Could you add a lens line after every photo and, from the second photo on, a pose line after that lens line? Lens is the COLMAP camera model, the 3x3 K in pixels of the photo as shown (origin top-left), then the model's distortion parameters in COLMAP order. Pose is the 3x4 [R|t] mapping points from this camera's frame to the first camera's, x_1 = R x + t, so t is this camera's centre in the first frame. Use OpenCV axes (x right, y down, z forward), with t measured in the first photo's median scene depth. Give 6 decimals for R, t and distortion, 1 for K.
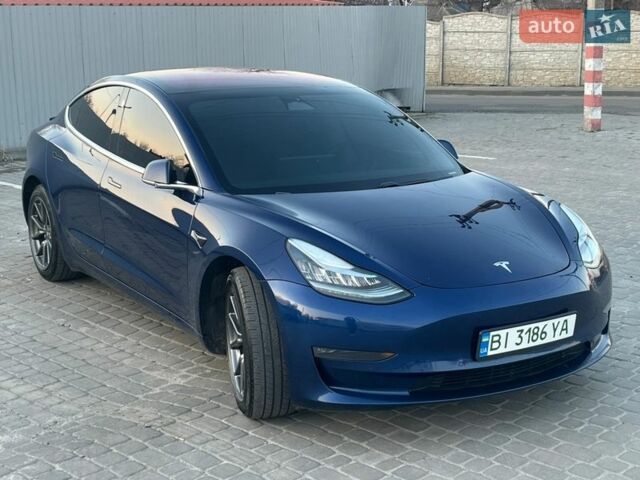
lens RADIAL K [[1010.1, 0, 320.0], [0, 1010.1, 240.0], [0, 0, 1]] dist [0.156431, -0.527846]
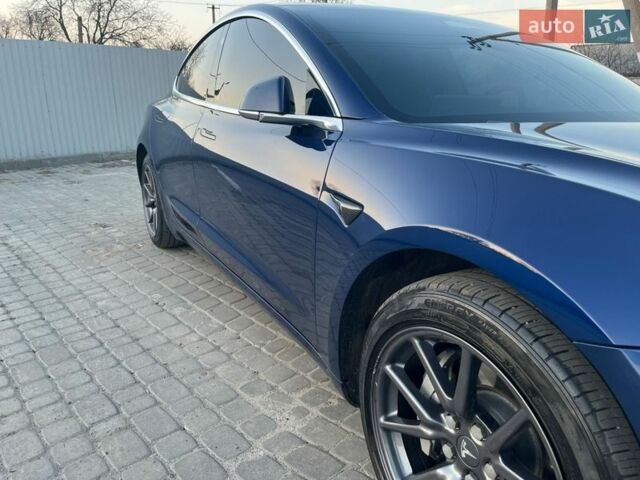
lens RADIAL K [[482.0, 0, 320.0], [0, 482.0, 240.0], [0, 0, 1]] dist [0.010201, 0.000967]
pose [[0.998937, 0.019202, -0.041914, -0.115491], [-0.016650, 0.998035, 0.060403, 0.000750], [0.042991, -0.059641, 0.997294, 0.727413]]
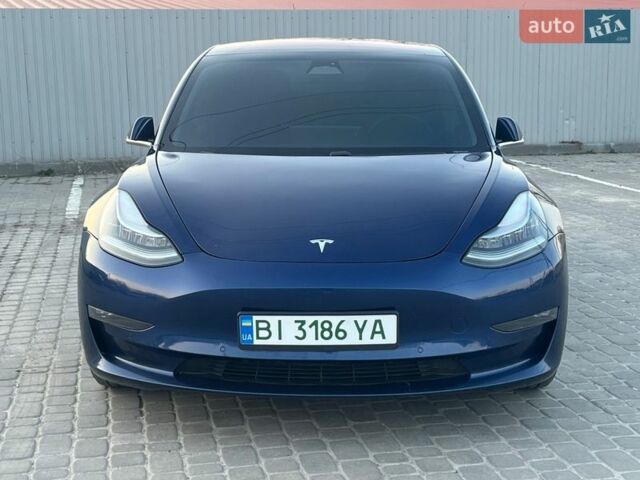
lens RADIAL K [[1010.1, 0, 320.0], [0, 1010.1, 240.0], [0, 0, 1]] dist [0.156431, -0.527846]
pose [[0.839681, 0.099749, -0.533840, 0.537359], [-0.115265, 0.993325, 0.004304, 0.016781], [0.530706, 0.057919, 0.845574, 0.277162]]
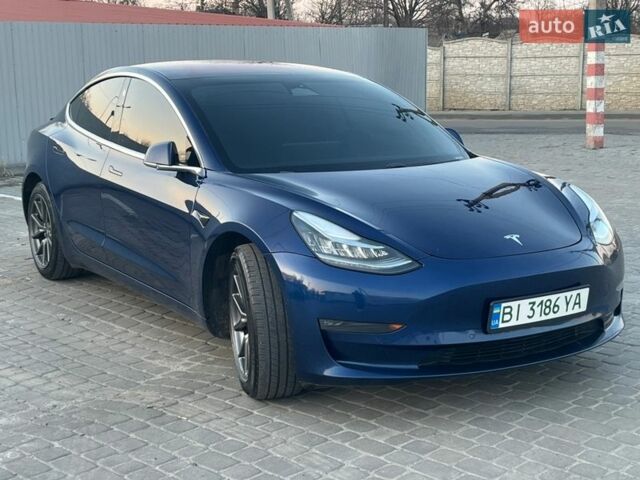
lens RADIAL K [[1010.1, 0, 320.0], [0, 1010.1, 240.0], [0, 0, 1]] dist [0.156431, -0.527846]
pose [[0.999988, -0.004869, -0.000897, -0.004227], [0.004834, 0.999367, -0.035253, 0.052989], [0.001068, 0.035248, 0.999378, 0.021172]]
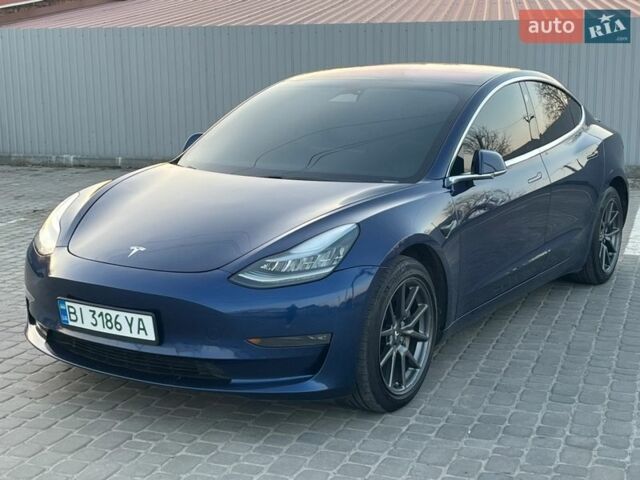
lens RADIAL K [[1010.1, 0, 320.0], [0, 1010.1, 240.0], [0, 0, 1]] dist [0.156431, -0.527846]
pose [[0.423663, 0.168898, -0.889935, 0.986482], [-0.193824, 0.976611, 0.093076, -0.096406], [0.884840, 0.133058, 0.446490, 0.632899]]
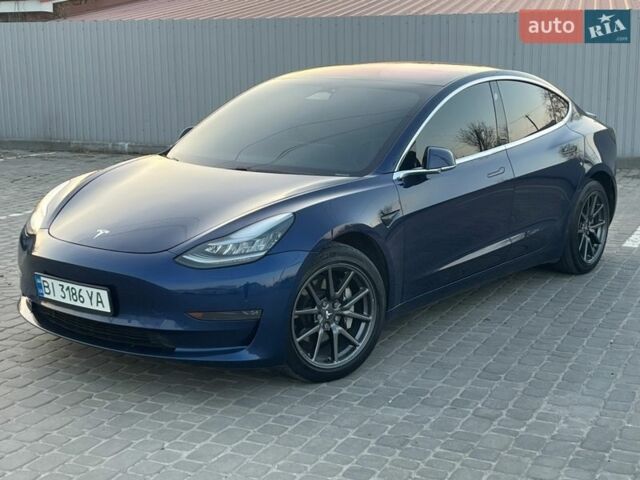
lens RADIAL K [[1018.2, 0, 318.2], [0, 1018.2, 250.3], [0, 0, 1]] dist [0.139007, -0.463136]
pose [[0.337594, 0.196301, -0.920596, 1.132305], [-0.201583, 0.970400, 0.132998, -0.133637], [0.919454, 0.140677, 0.367172, 0.713212]]
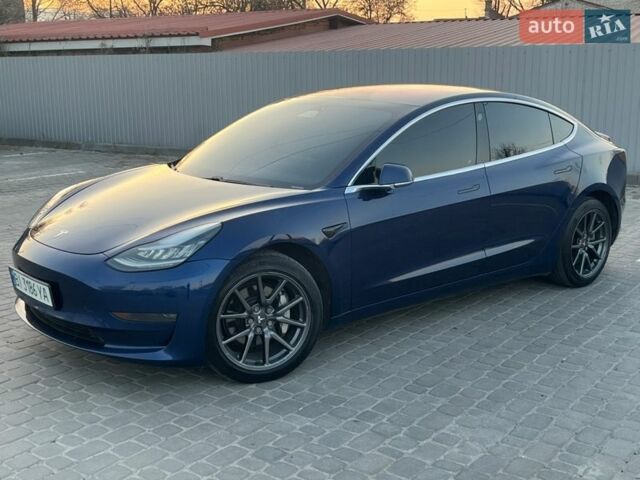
lens RADIAL K [[812.4, 0, 320.0], [0, 812.4, 240.0], [0, 0, 1]] dist [0.107105, -0.299747]
pose [[0.150366, 0.208373, -0.966422, 1.036451], [-0.216755, 0.960700, 0.173414, -0.179884], [0.964576, 0.183401, 0.189622, 0.979448]]
